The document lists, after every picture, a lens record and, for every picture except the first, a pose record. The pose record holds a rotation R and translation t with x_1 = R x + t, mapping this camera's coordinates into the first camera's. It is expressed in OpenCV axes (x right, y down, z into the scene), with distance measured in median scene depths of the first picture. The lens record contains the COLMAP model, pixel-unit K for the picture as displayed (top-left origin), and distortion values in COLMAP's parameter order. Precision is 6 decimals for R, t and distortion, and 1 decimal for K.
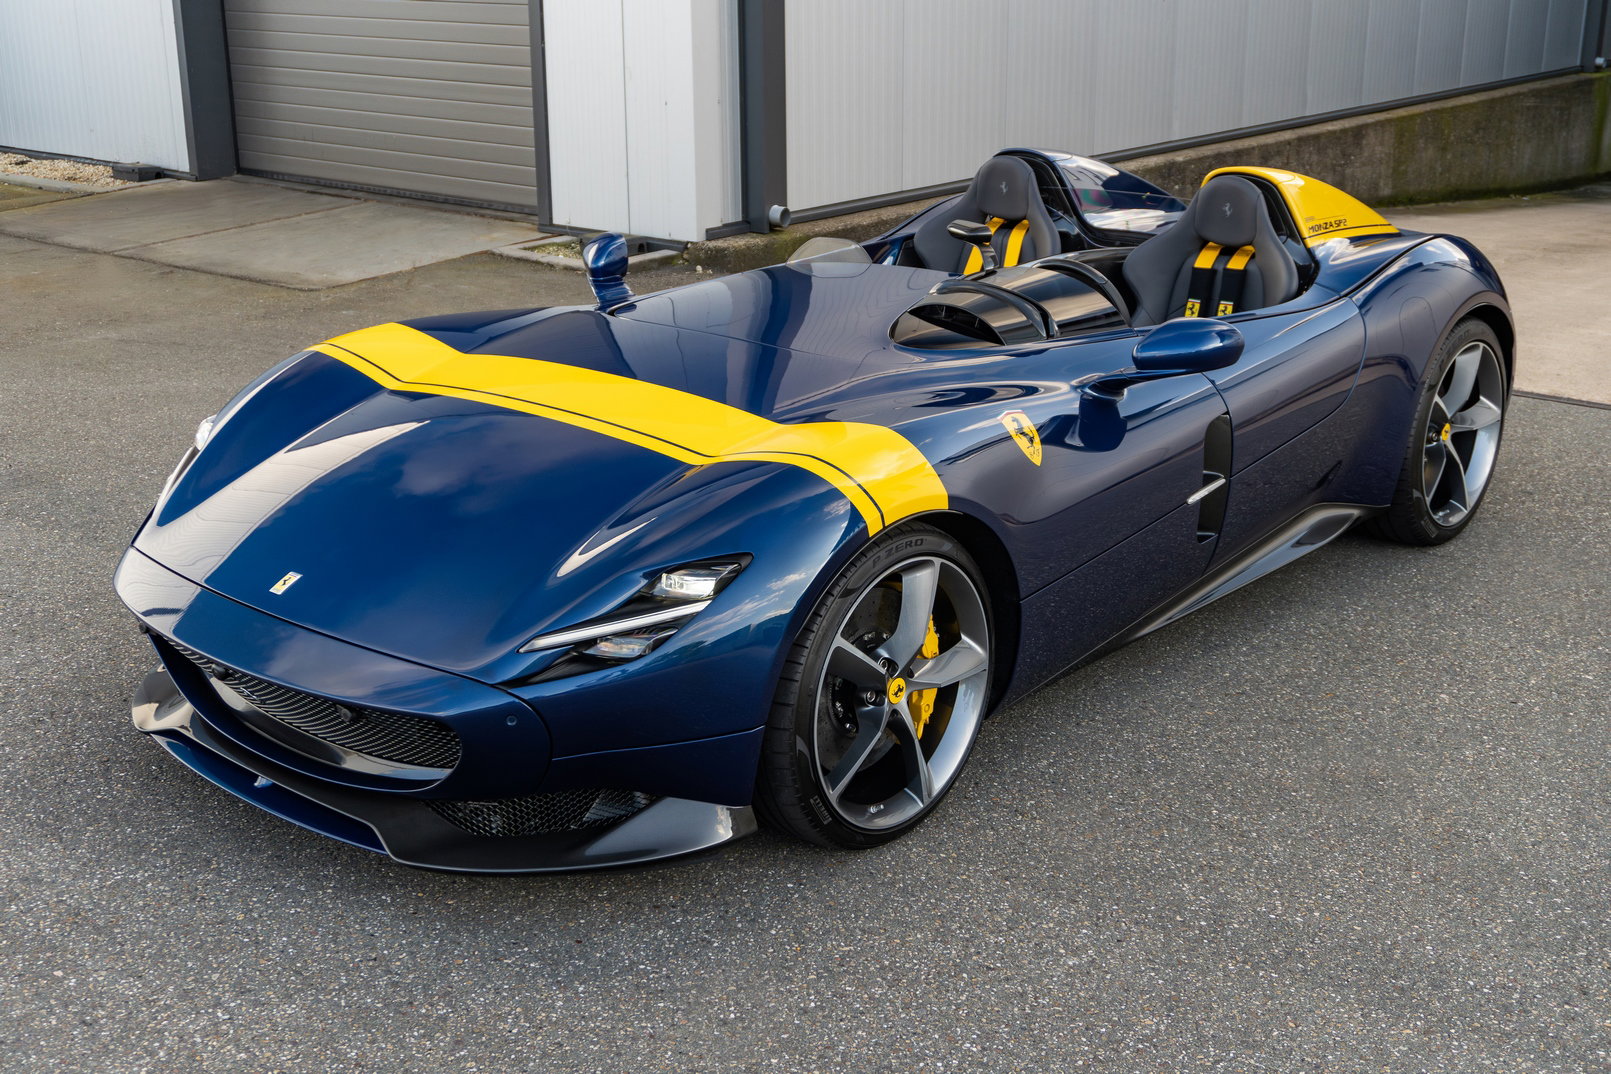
lens RADIAL K [[1864.0, 0, 800.5], [0, 1864.0, 531.3], [0, 0, 1]] dist [0.029177, -0.050999]
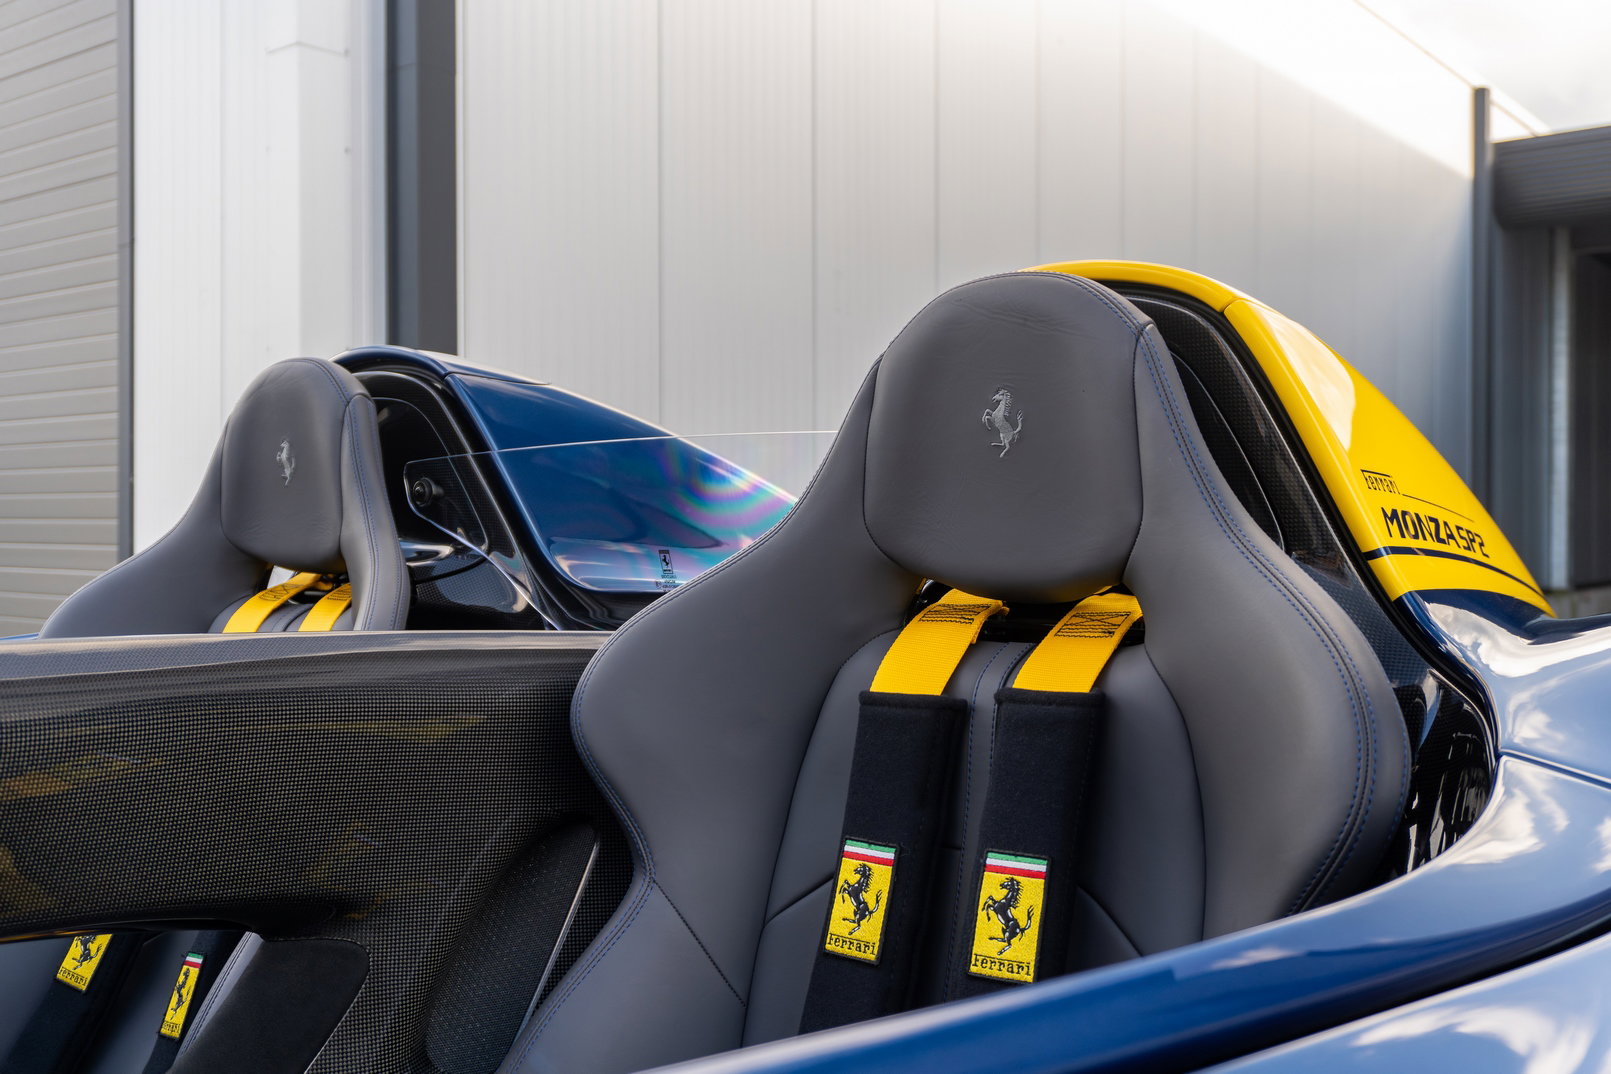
lens RADIAL K [[1586.5, 0, 805.5], [0, 1586.5, 537.0], [0, 0, 1]] dist [0.001490, -0.000666]
pose [[0.999718, 0.005220, 0.023180, 0.242232], [0.002153, 0.951658, -0.307151, -0.124495], [-0.023663, 0.307114, 0.951378, 0.997973]]
